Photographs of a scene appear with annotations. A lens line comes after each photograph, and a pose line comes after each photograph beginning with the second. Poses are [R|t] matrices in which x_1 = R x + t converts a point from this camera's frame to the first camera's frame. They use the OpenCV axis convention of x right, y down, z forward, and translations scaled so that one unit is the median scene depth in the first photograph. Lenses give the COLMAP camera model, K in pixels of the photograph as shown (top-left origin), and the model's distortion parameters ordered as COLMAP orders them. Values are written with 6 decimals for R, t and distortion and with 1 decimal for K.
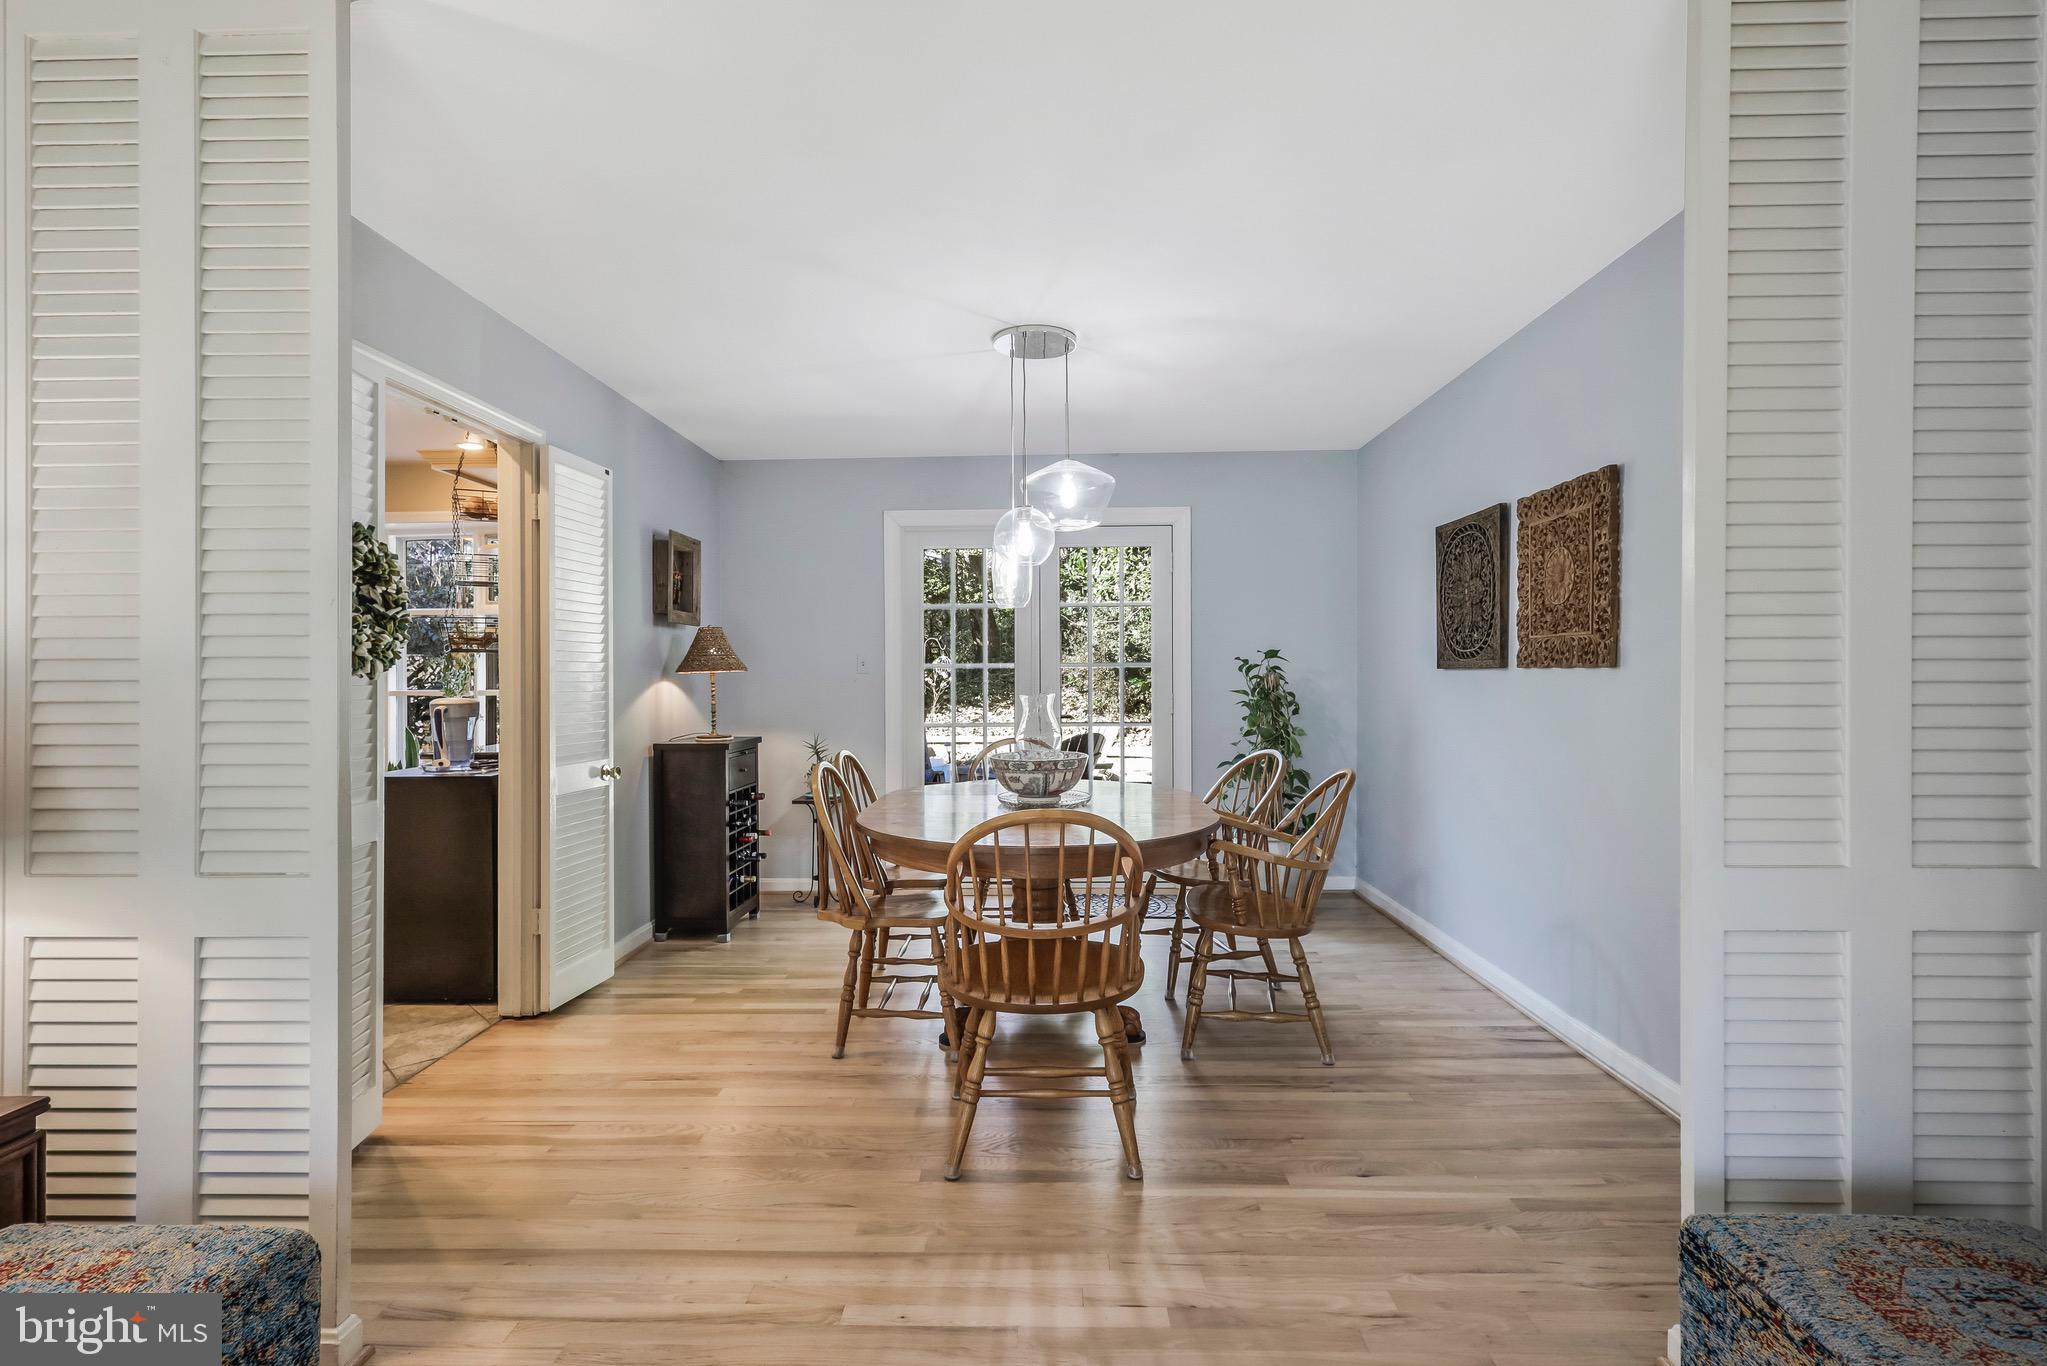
lens RADIAL K [[951.7, 0, 1007.5], [0, 951.7, 672.9], [0, 0, 1]] dist [-0.000595, 0.000820]
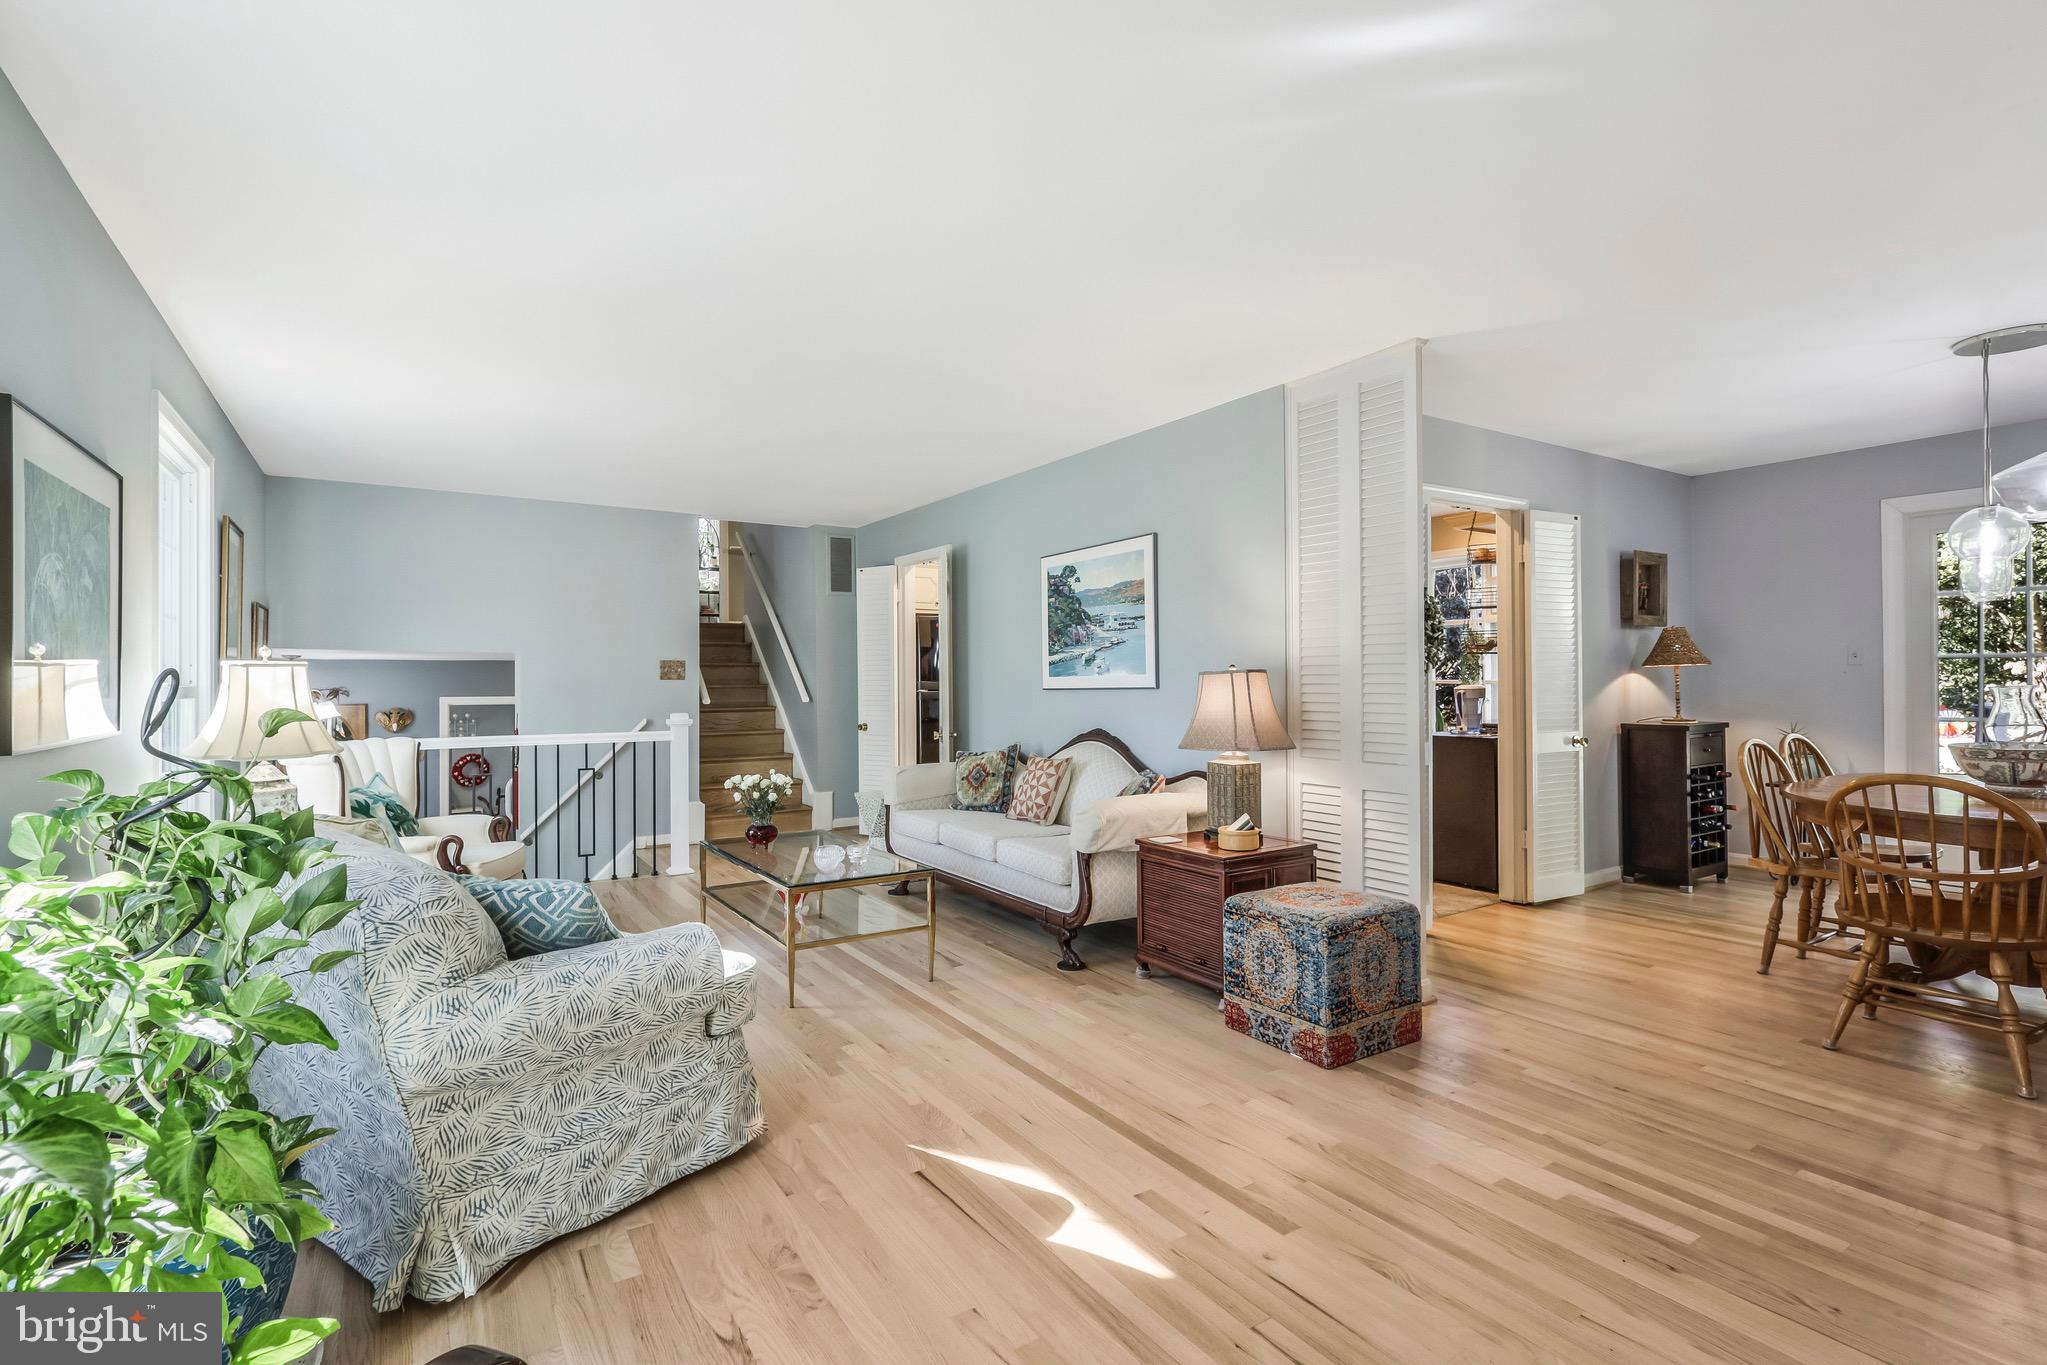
lens RADIAL K [[951.7, 0, 1038.5], [0, 951.7, 675.2], [0, 0, 1]] dist [-0.000595, 0.000820]
pose [[0.583111, -0.000166, -0.812392, 0.206875], [0.010344, 0.999920, 0.007220, -0.006072], [0.812327, -0.012613, 0.583066, -0.365335]]
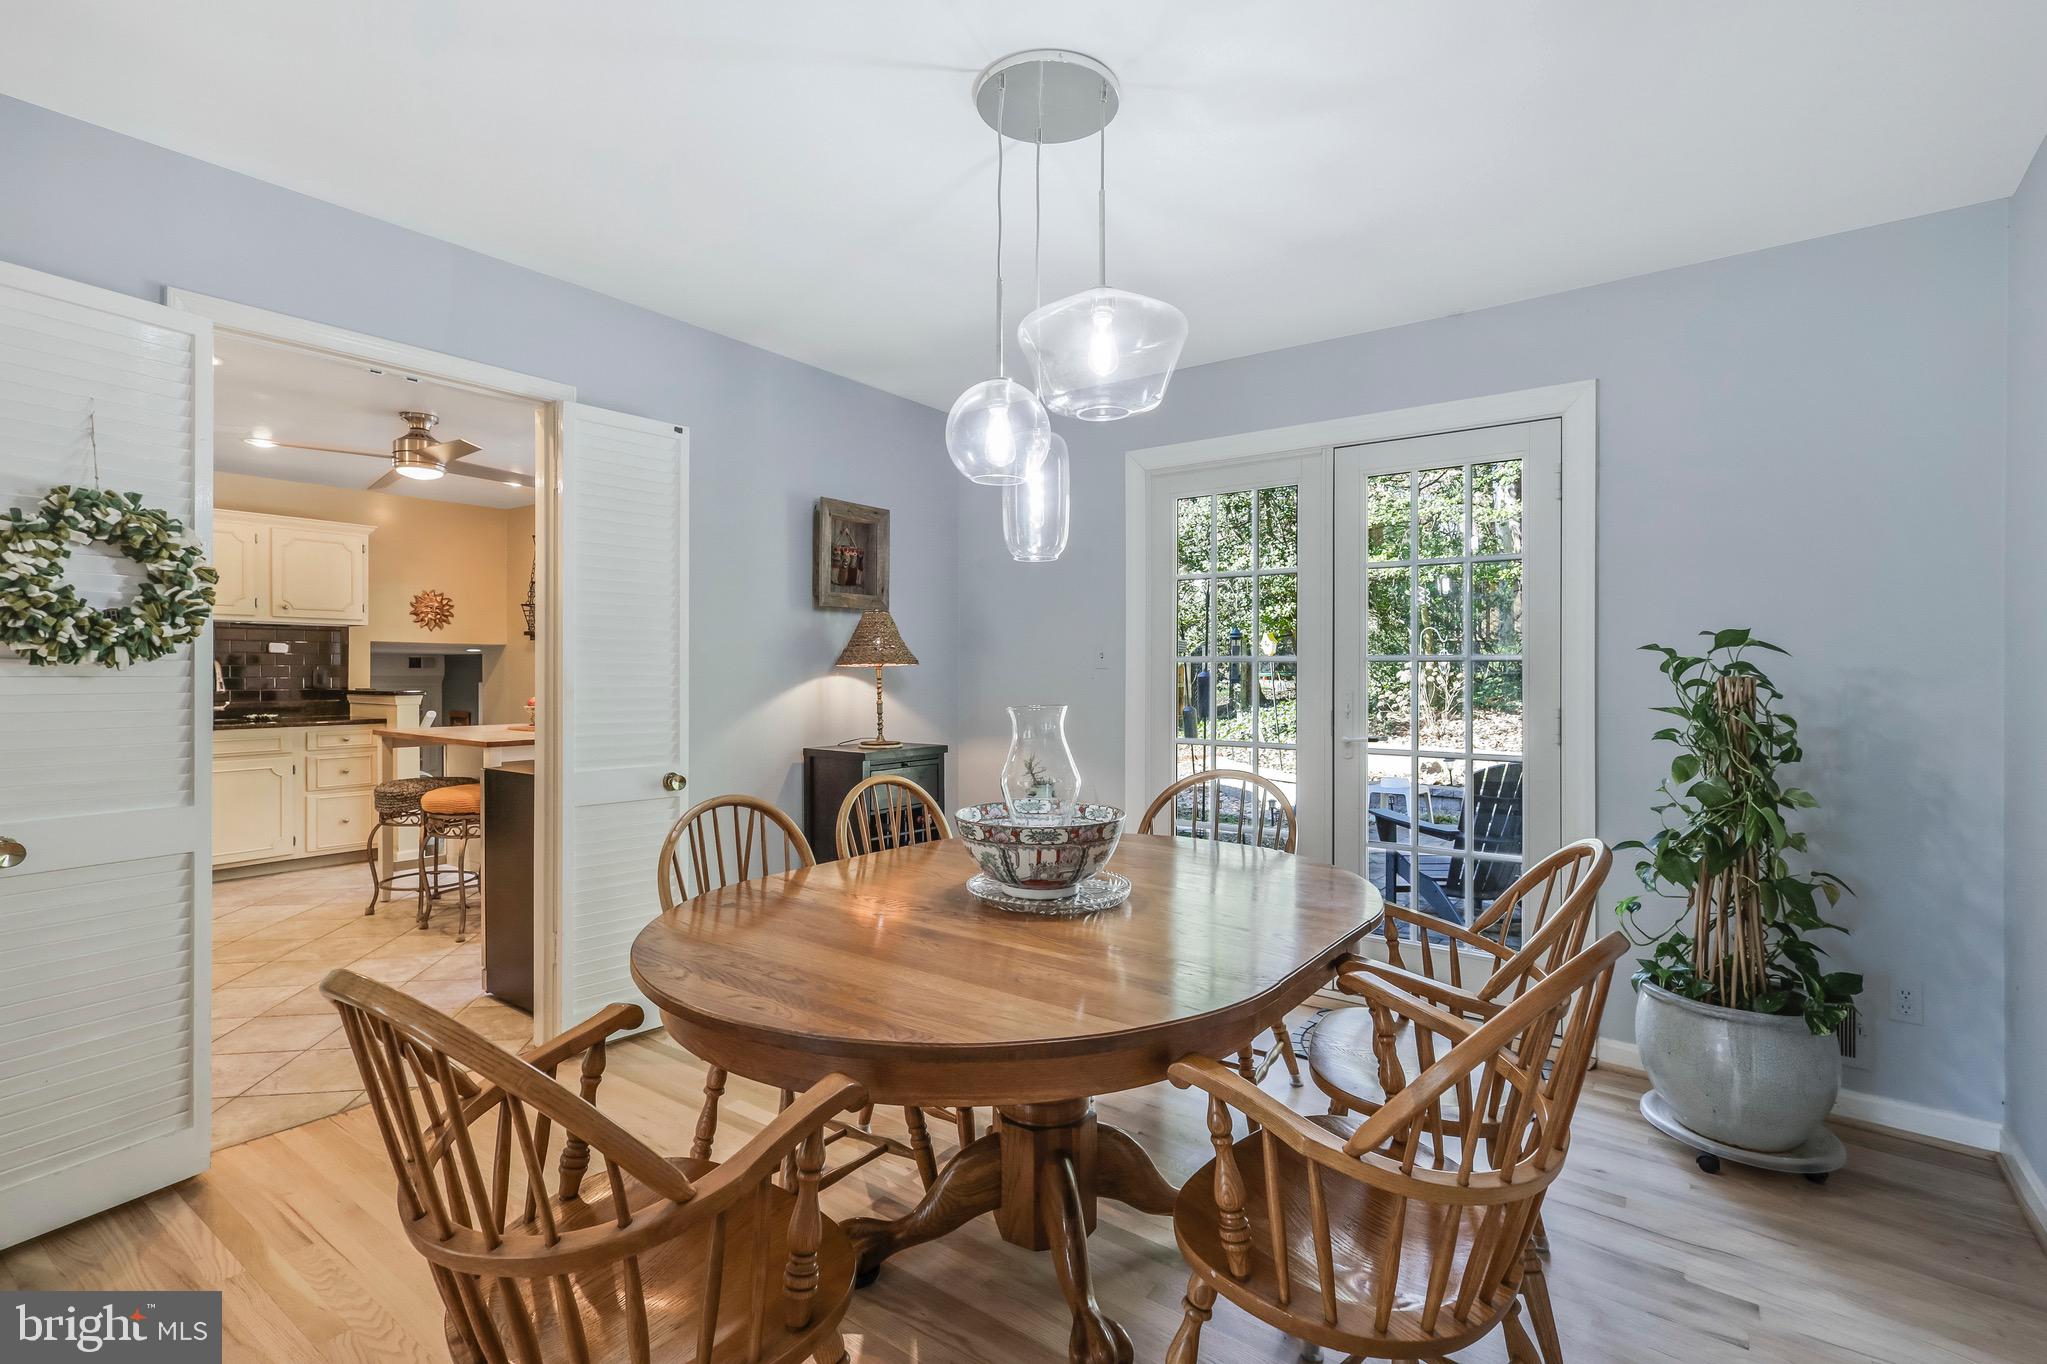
lens RADIAL K [[951.7, 0, 1012.2], [0, 951.7, 684.4], [0, 0, 1]] dist [-0.000595, 0.000820]
pose [[0.824254, 0.018955, -0.565903, 0.284088], [-0.009509, 0.999762, 0.019637, -0.001985], [0.566141, -0.010804, 0.824238, 0.422040]]
